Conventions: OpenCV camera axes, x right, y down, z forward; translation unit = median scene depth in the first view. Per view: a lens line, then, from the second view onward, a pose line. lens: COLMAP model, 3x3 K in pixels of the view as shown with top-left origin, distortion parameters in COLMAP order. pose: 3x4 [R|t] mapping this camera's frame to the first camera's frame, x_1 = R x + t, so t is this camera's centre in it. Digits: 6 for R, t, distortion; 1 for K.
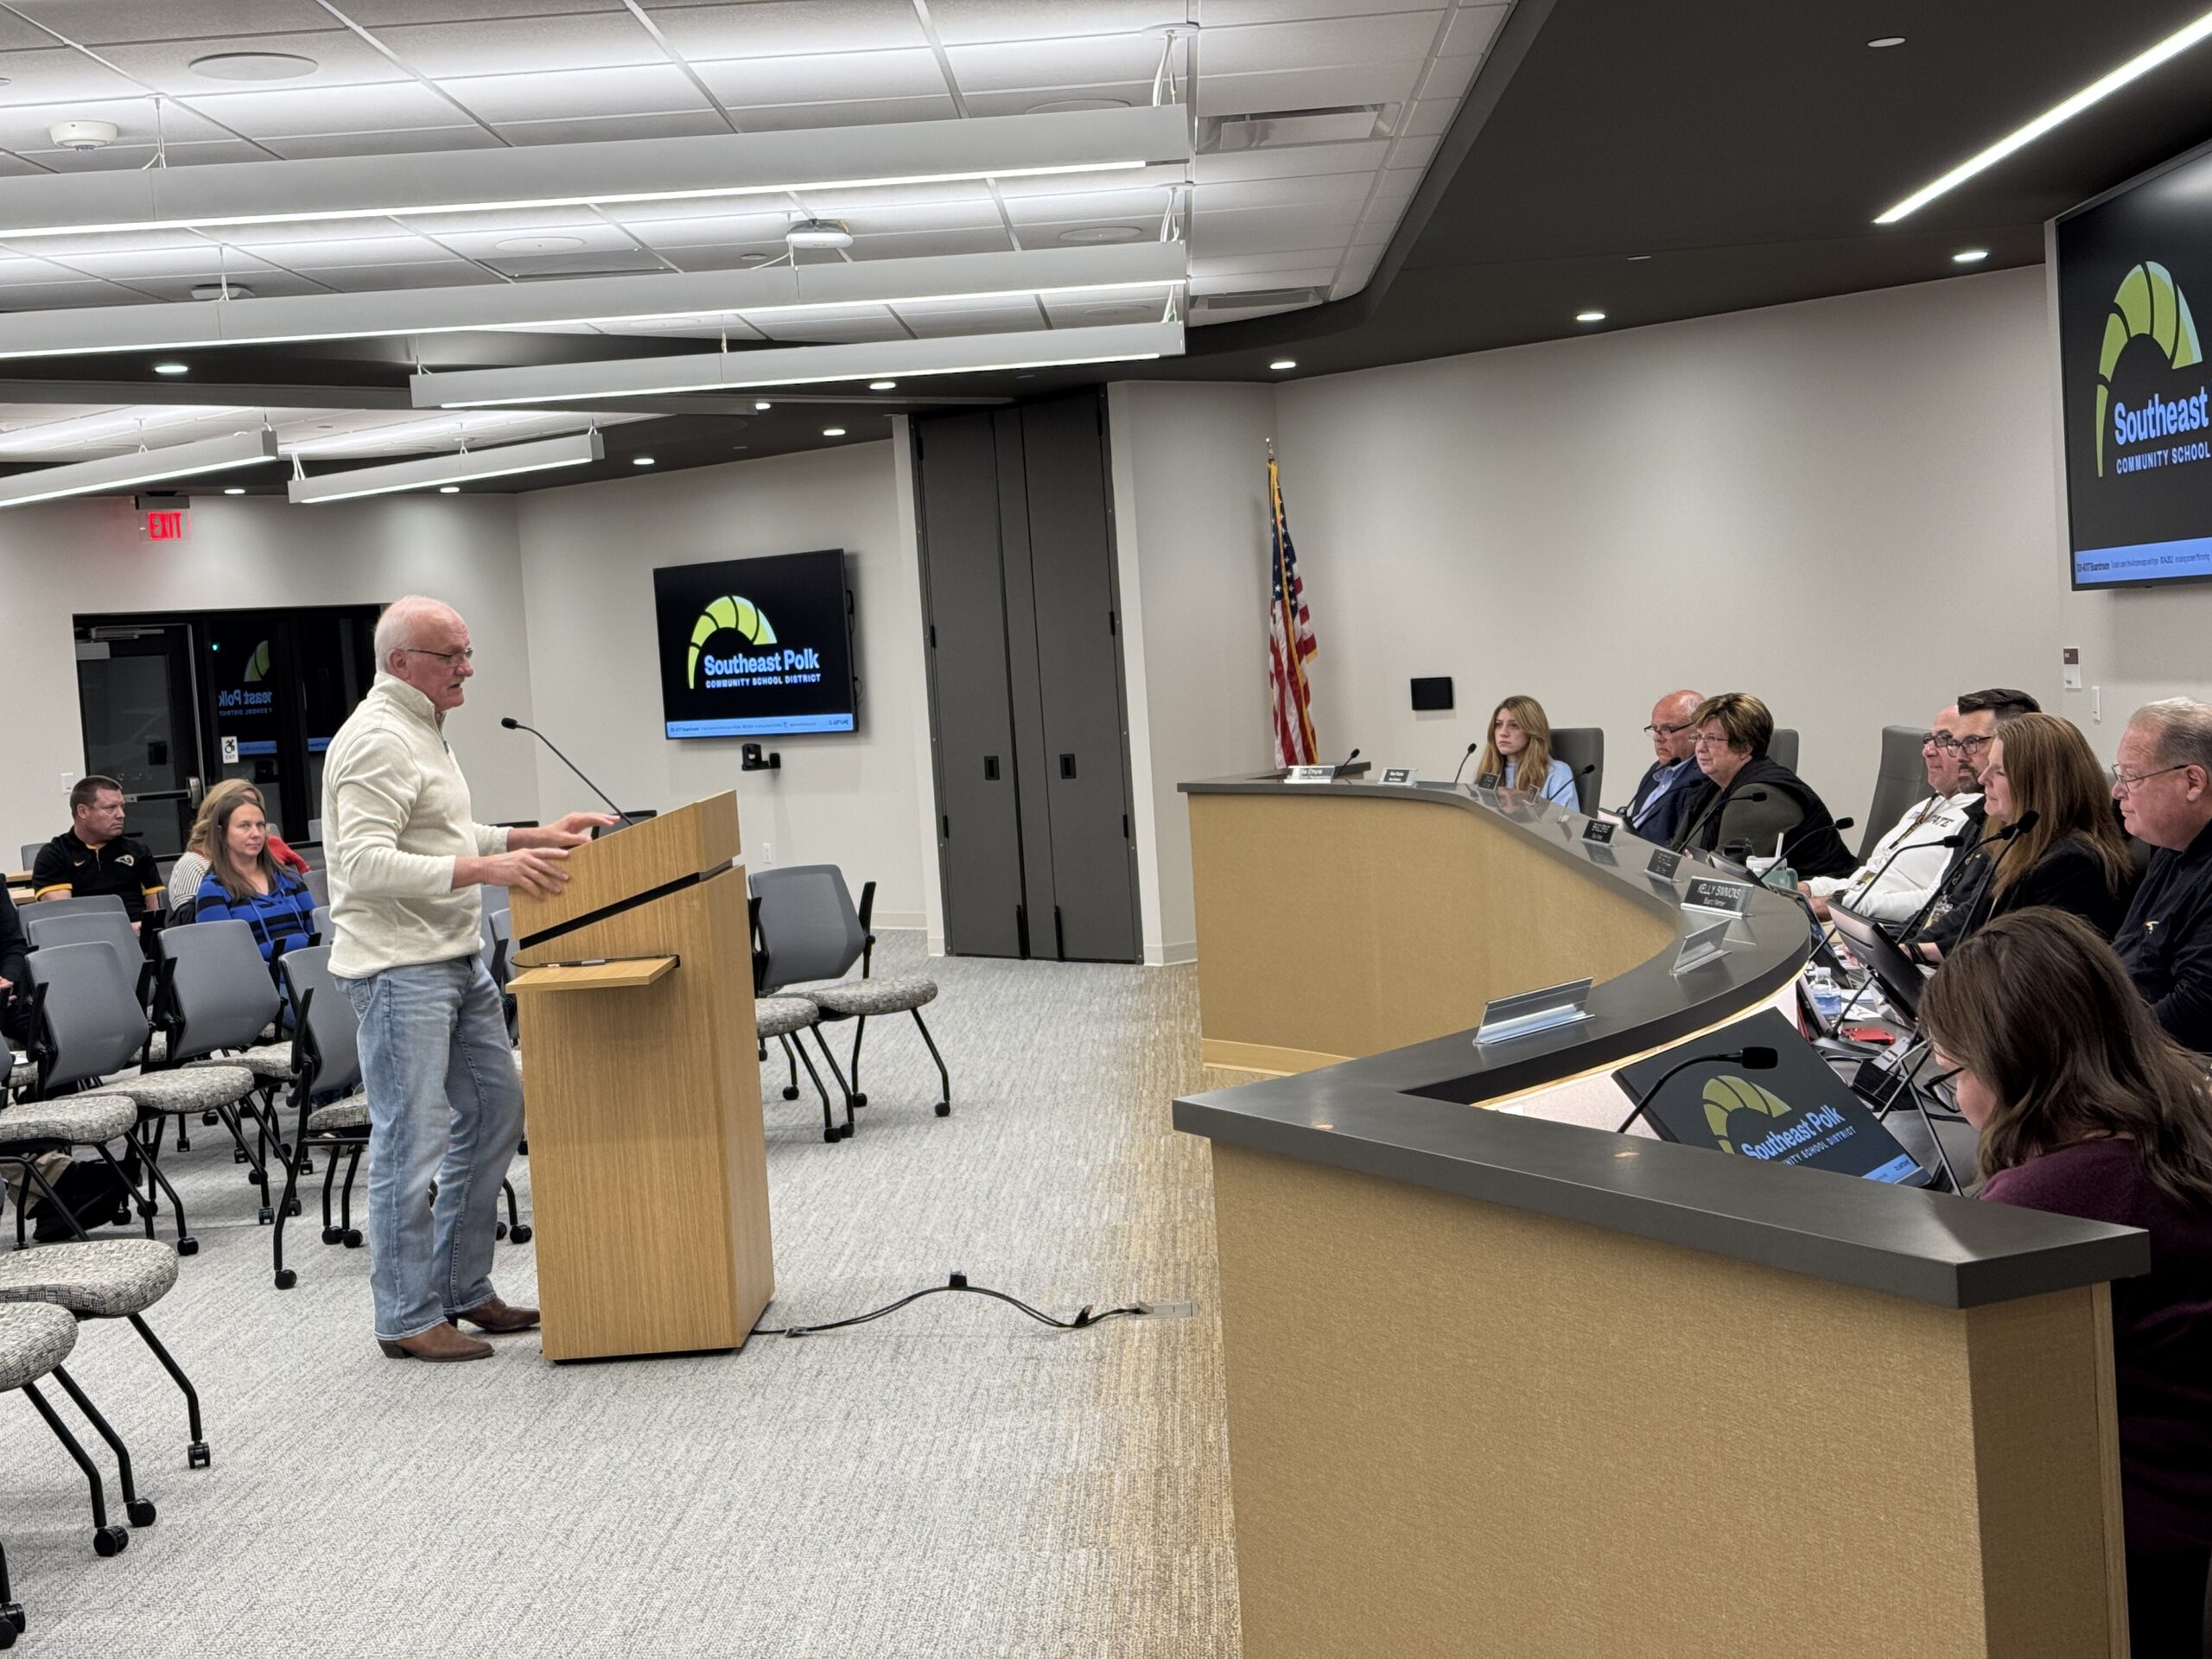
lens RADIAL K [[3055.7, 0, 1110.7], [0, 3055.7, 837.1], [0, 0, 1]] dist [0.053307, 0.000000]
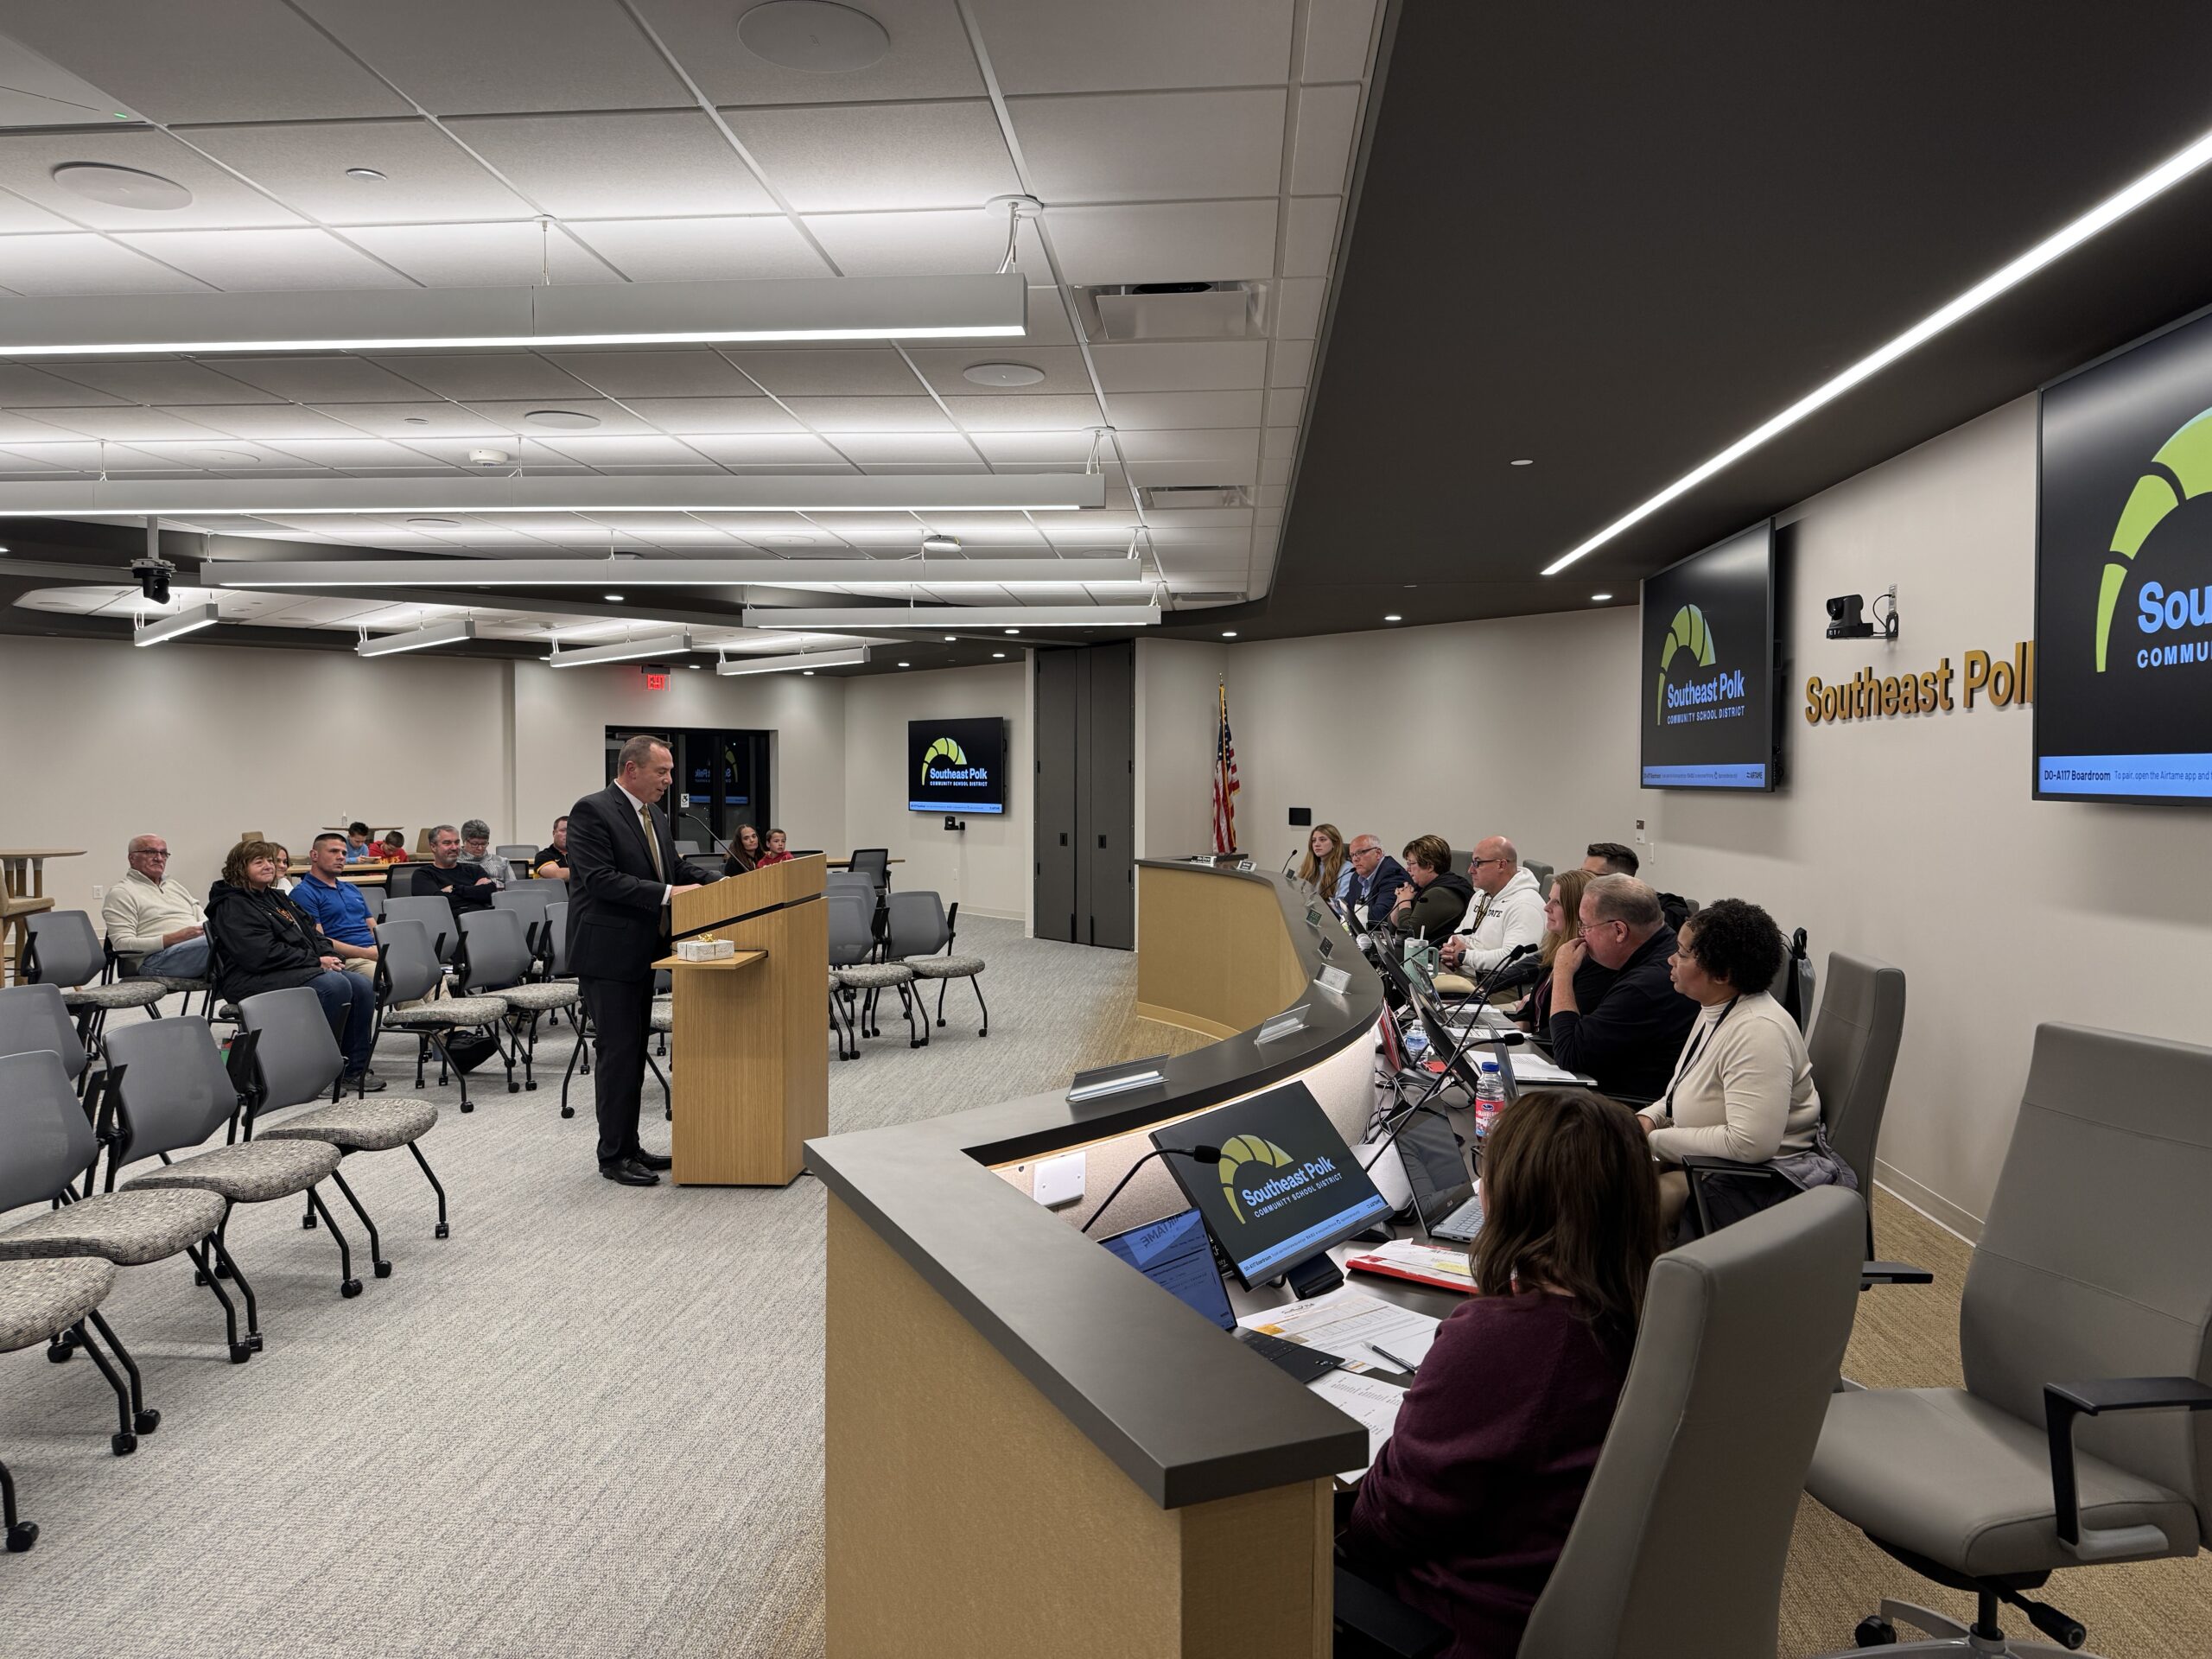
lens RADIAL K [[1528.2, 0, 1112.4], [0, 1528.2, 825.3], [0, 0, 1]] dist [0.055237, -0.066344]
pose [[0.995967, 0.069885, -0.056274, 0.054487], [-0.071326, 0.997164, -0.024001, -0.014138], [0.054437, 0.027918, 0.998127, 0.091173]]
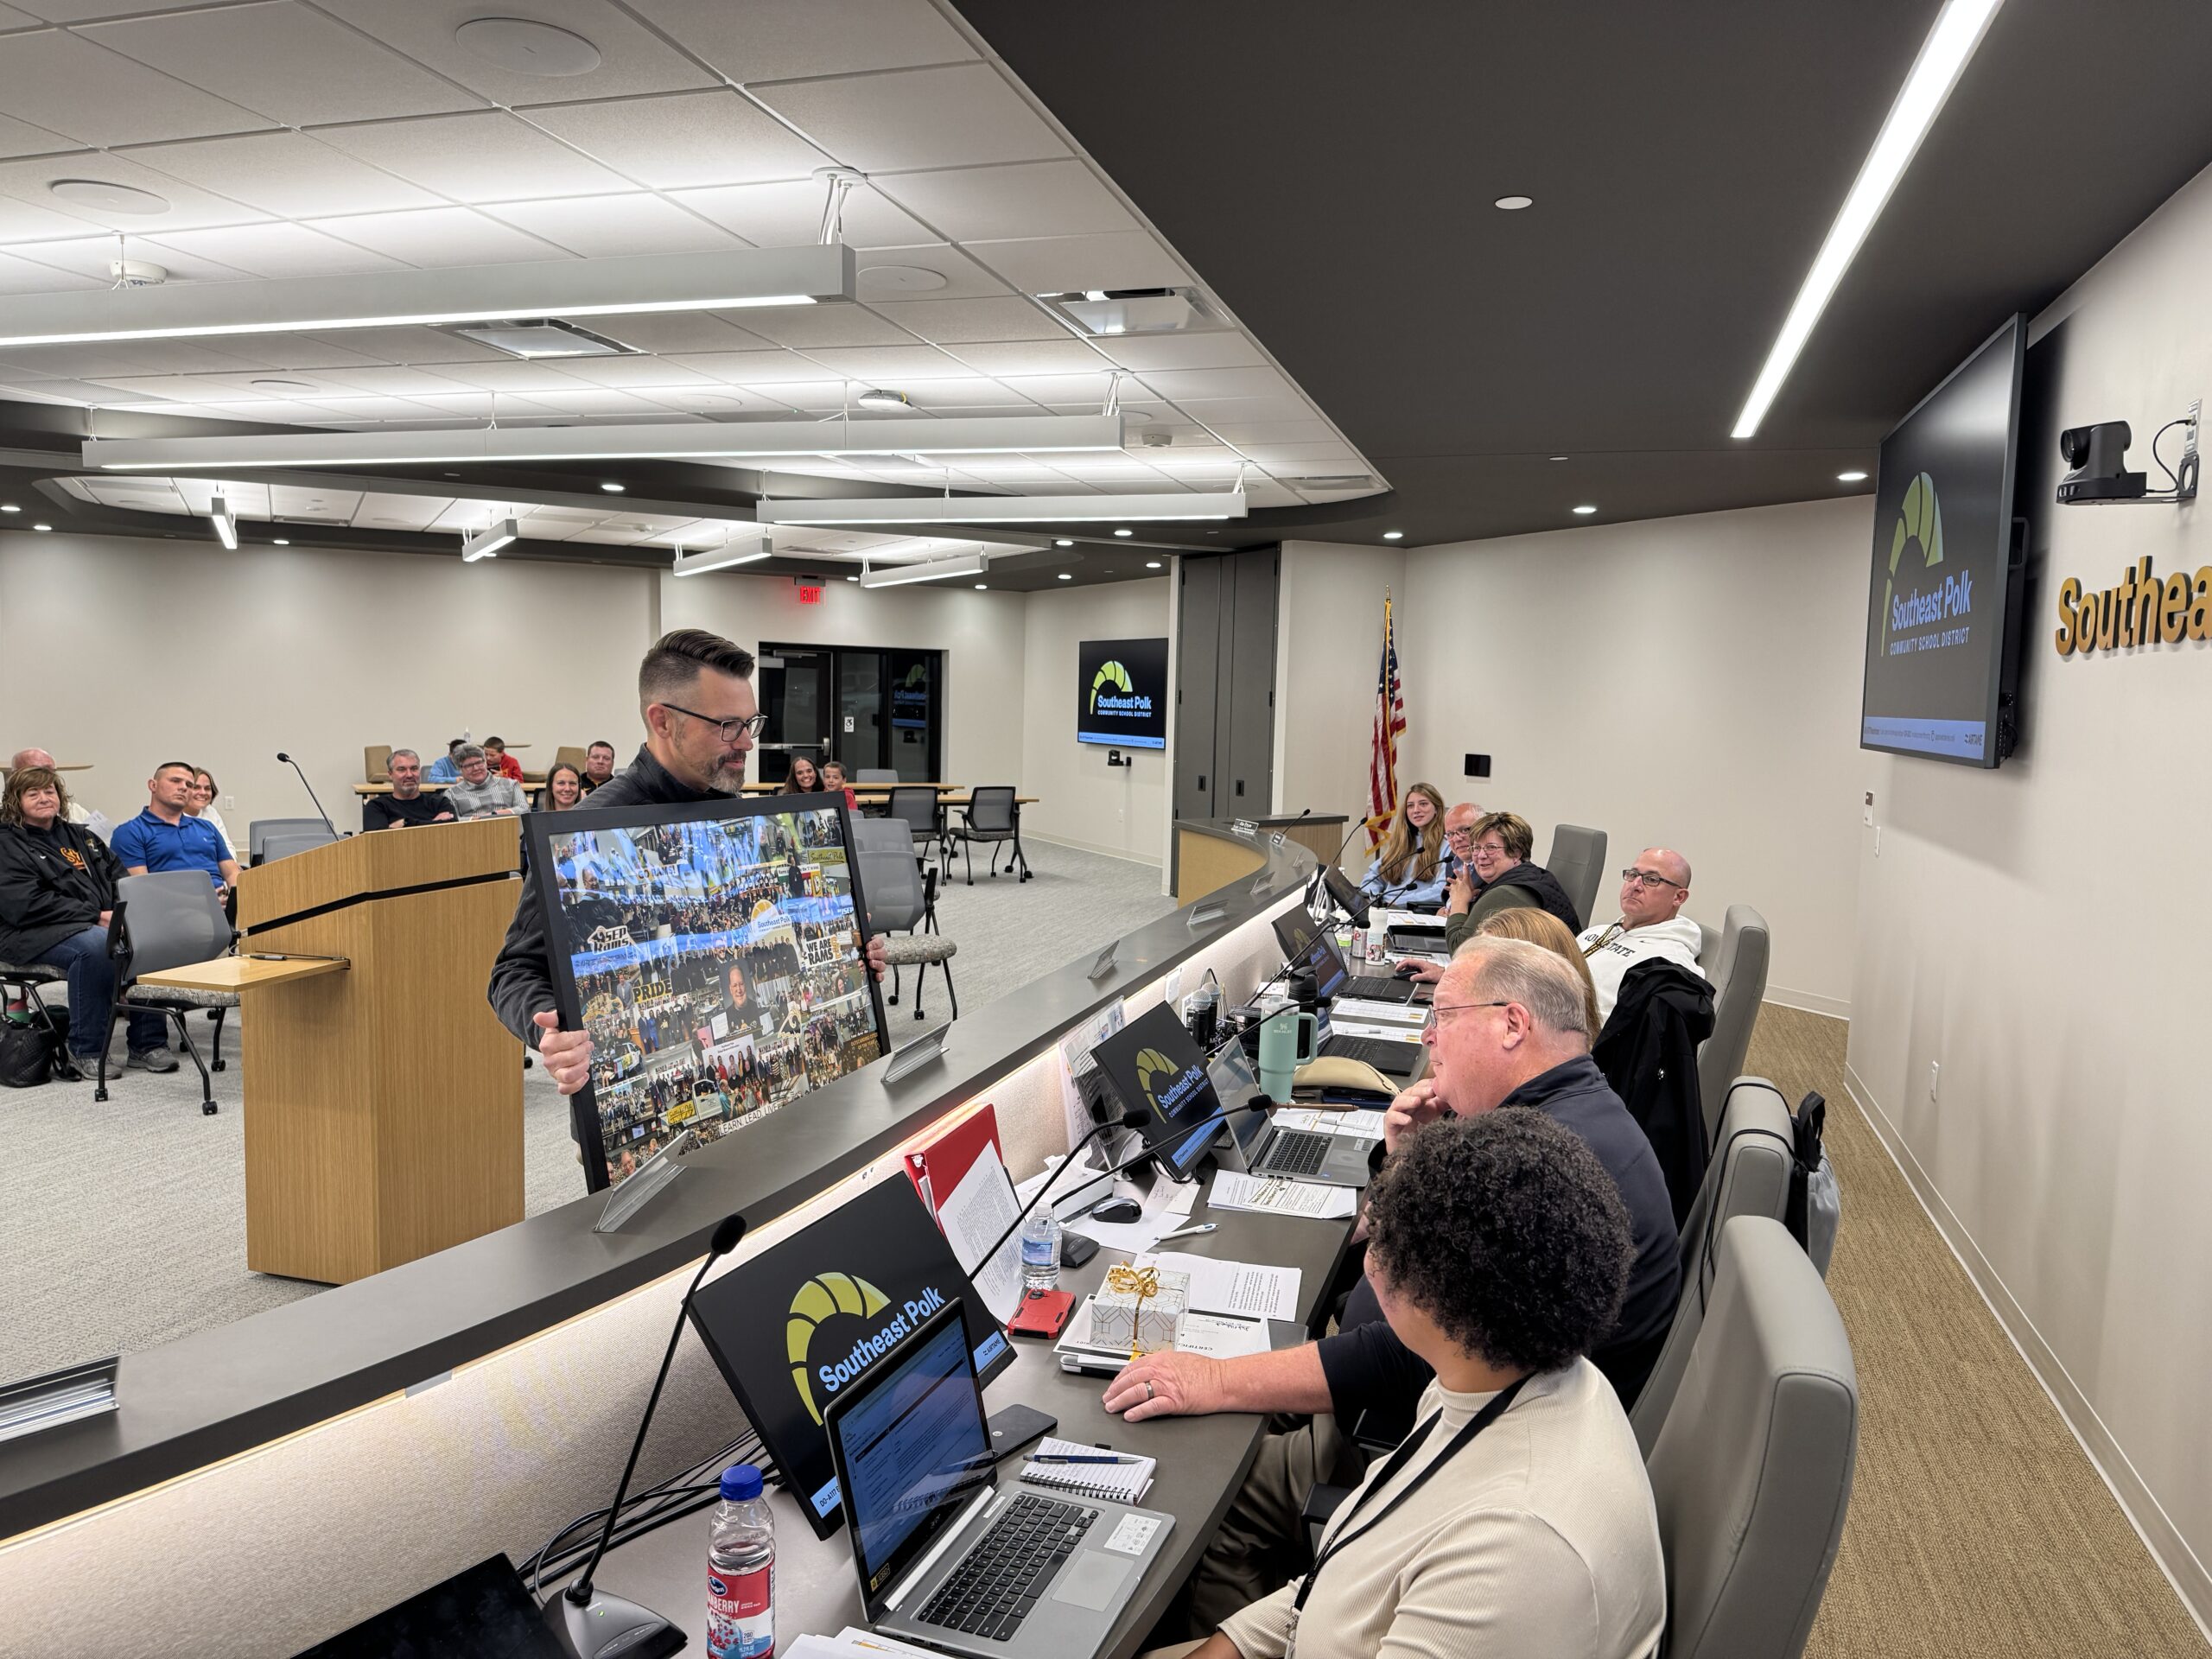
lens RADIAL K [[1528.2, 0, 1151.3], [0, 1528.2, 834.2], [0, 0, 1]] dist [0.055237, -0.066344]
pose [[0.961751, 0.111759, -0.250091, 0.174825], [-0.102972, 0.993526, 0.047992, -0.040765], [0.253836, -0.020404, 0.967032, 0.293728]]
